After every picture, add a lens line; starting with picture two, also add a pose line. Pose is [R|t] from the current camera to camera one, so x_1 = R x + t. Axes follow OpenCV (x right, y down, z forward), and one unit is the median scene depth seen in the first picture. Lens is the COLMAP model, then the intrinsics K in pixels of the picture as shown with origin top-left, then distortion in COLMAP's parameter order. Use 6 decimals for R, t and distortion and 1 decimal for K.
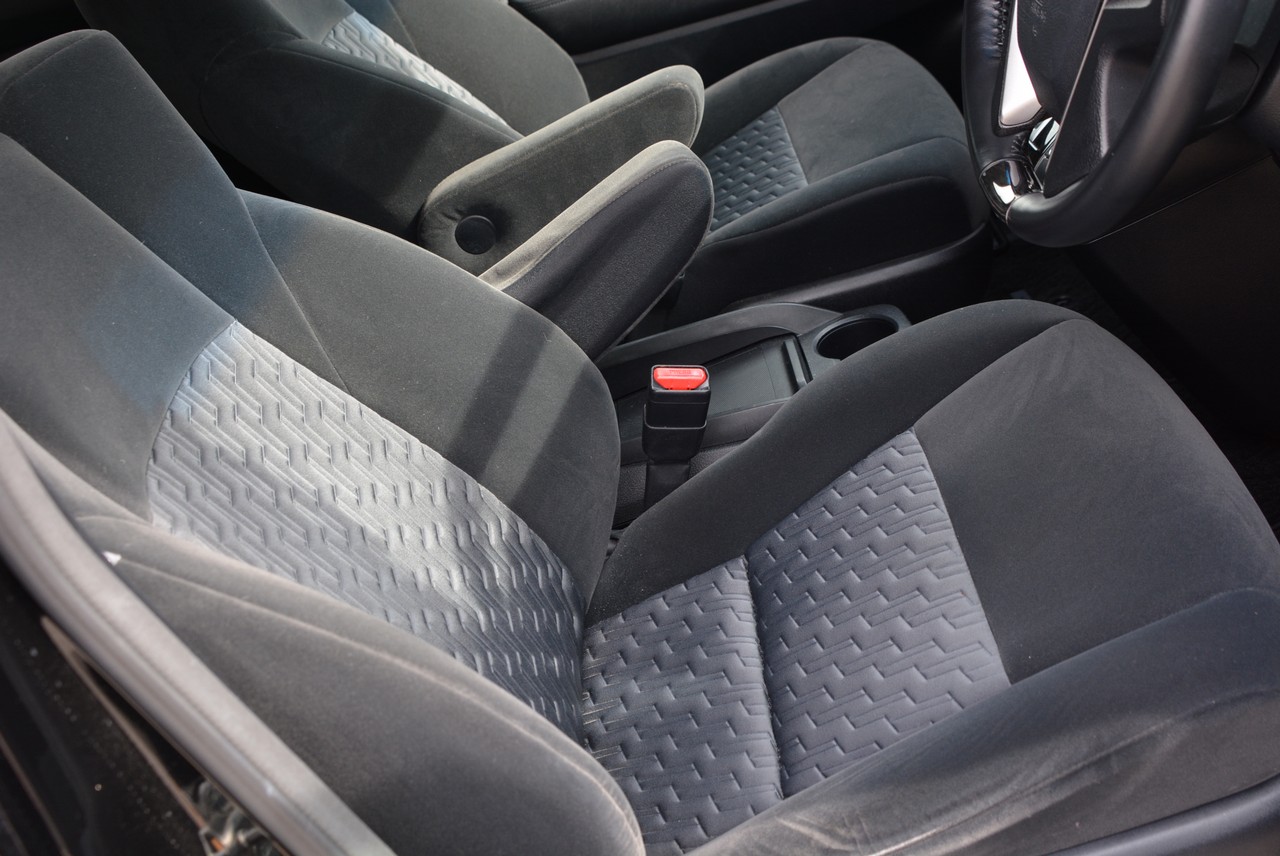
lens RADIAL K [[1533.5, 0, 640.0], [0, 1533.5, 428.0], [0, 0, 1]] dist [-0.145018, 0.045355]
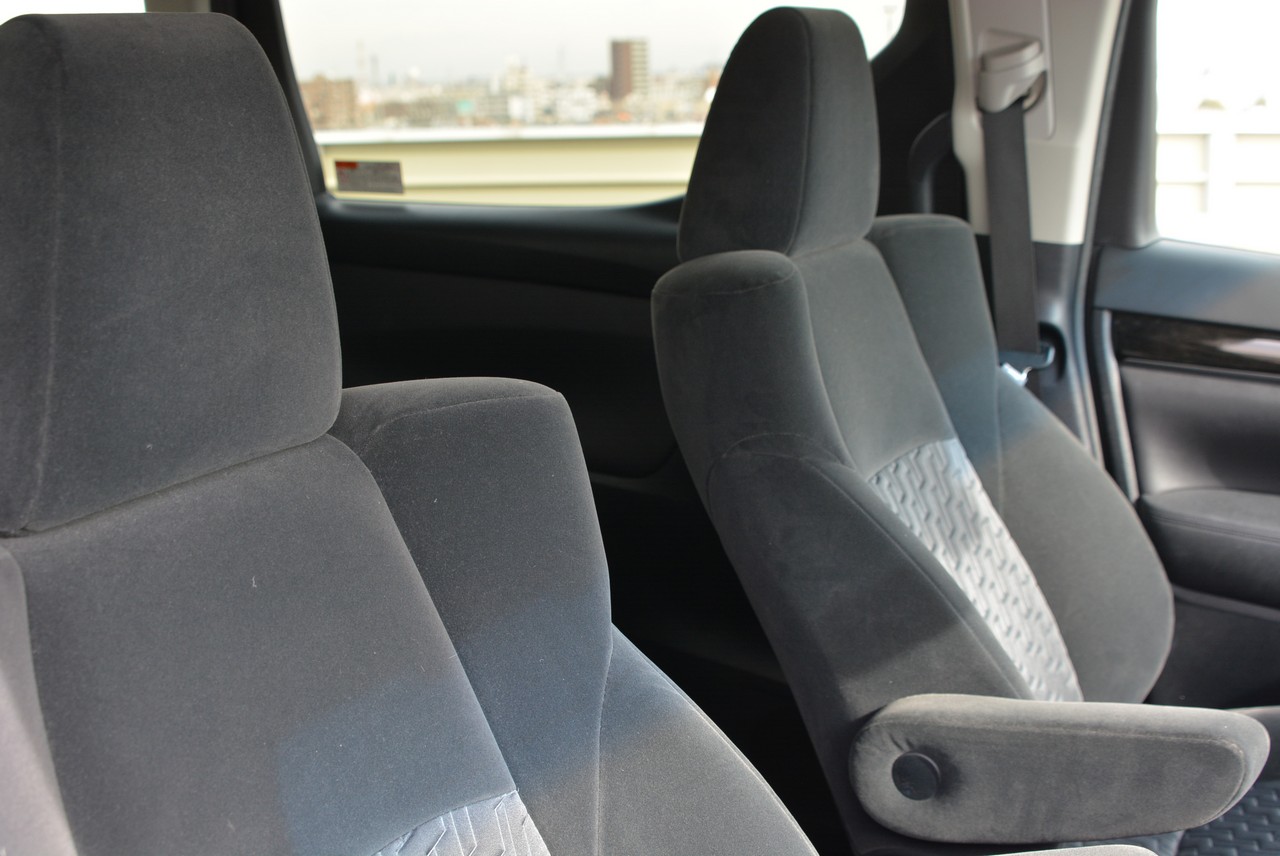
lens RADIAL K [[1533.5, 0, 640.0], [0, 1533.5, 428.0], [0, 0, 1]] dist [-0.145018, 0.045355]
pose [[0.805160, 0.431616, -0.406725, 0.020764], [-0.499499, 0.863256, -0.072732, -0.155611], [0.319715, 0.261720, 0.910651, 0.182124]]
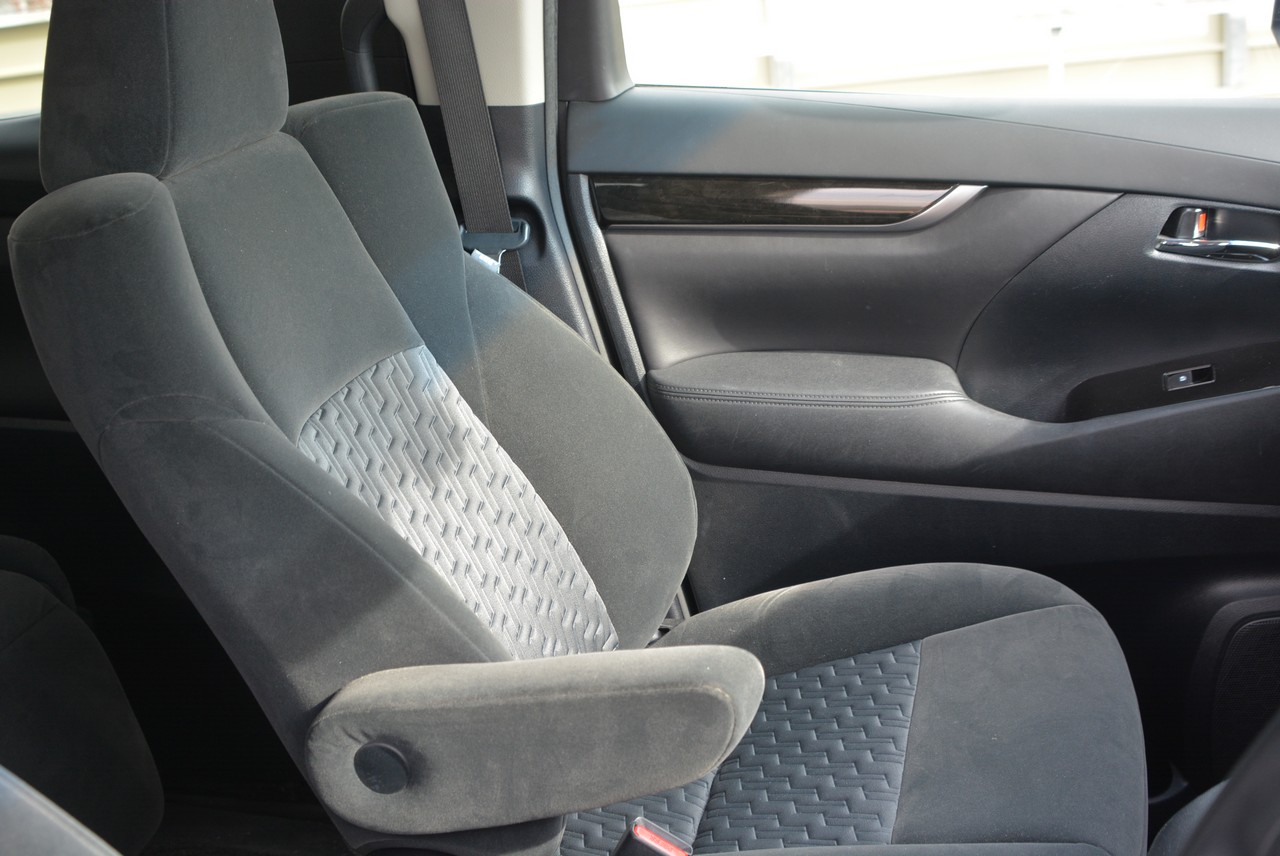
lens RADIAL K [[1533.5, 0, 640.0], [0, 1533.5, 428.0], [0, 0, 1]] dist [-0.145018, 0.045355]
pose [[0.928978, 0.333804, -0.159924, 0.060307], [-0.349778, 0.933029, -0.084332, -0.255788], [0.121063, 0.134281, 0.983520, 0.320204]]
